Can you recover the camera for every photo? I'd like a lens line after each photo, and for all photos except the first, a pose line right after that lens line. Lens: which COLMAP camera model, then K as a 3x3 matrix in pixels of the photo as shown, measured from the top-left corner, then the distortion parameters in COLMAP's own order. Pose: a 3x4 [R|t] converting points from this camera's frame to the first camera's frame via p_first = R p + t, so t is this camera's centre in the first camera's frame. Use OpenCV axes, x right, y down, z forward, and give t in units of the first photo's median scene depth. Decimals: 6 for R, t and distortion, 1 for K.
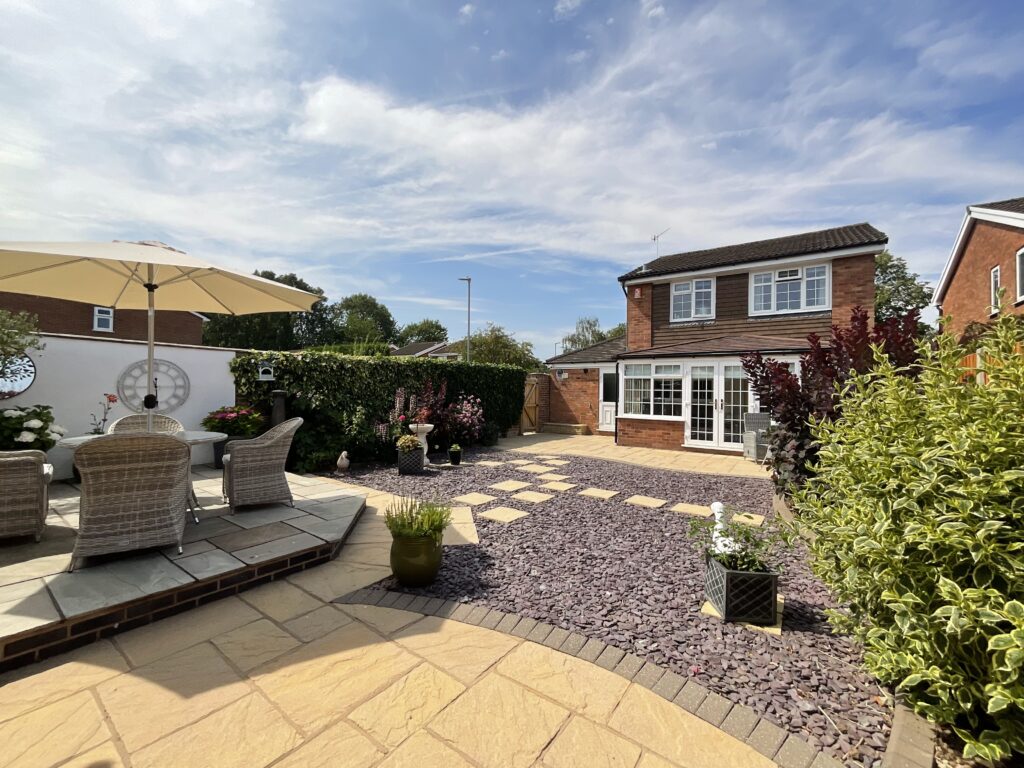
lens RADIAL K [[417.9, 0, 521.1], [0, 417.9, 386.5], [0, 0, 1]] dist [-0.003205, 0.000711]
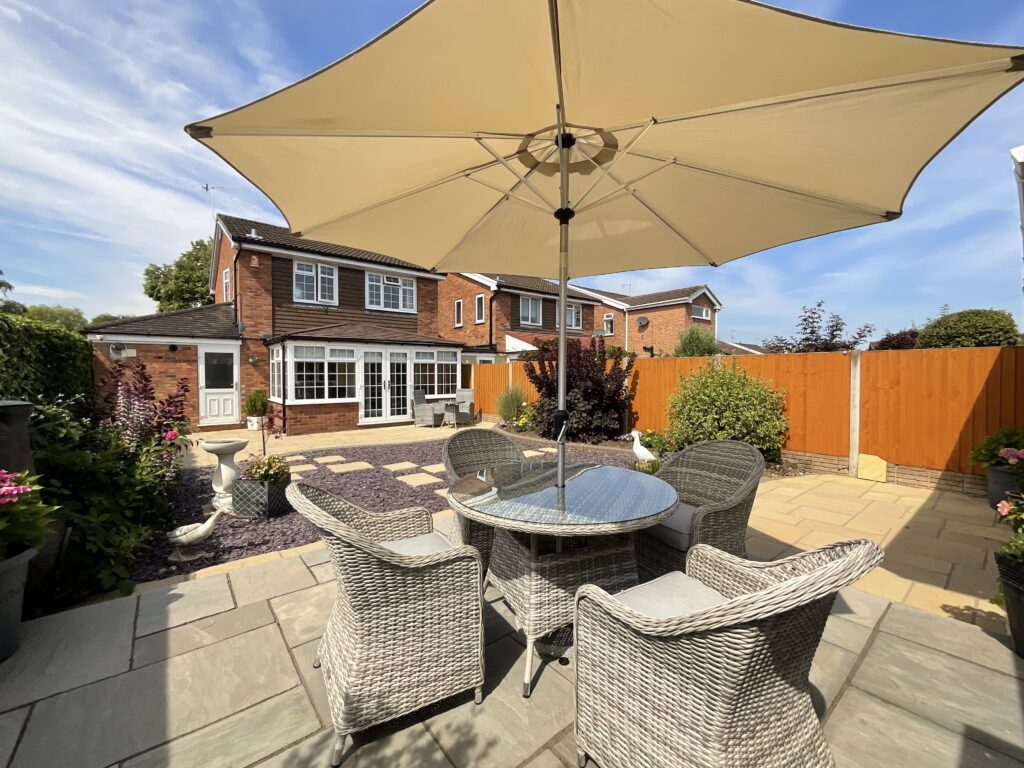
lens RADIAL K [[417.9, 0, 514.0], [0, 417.9, 387.3], [0, 0, 1]] dist [-0.003205, 0.000711]
pose [[0.271287, -0.047708, 0.961315, -0.514691], [-0.004052, 0.998705, 0.050707, -0.010581], [-0.962490, -0.017652, 0.270743, 0.306663]]
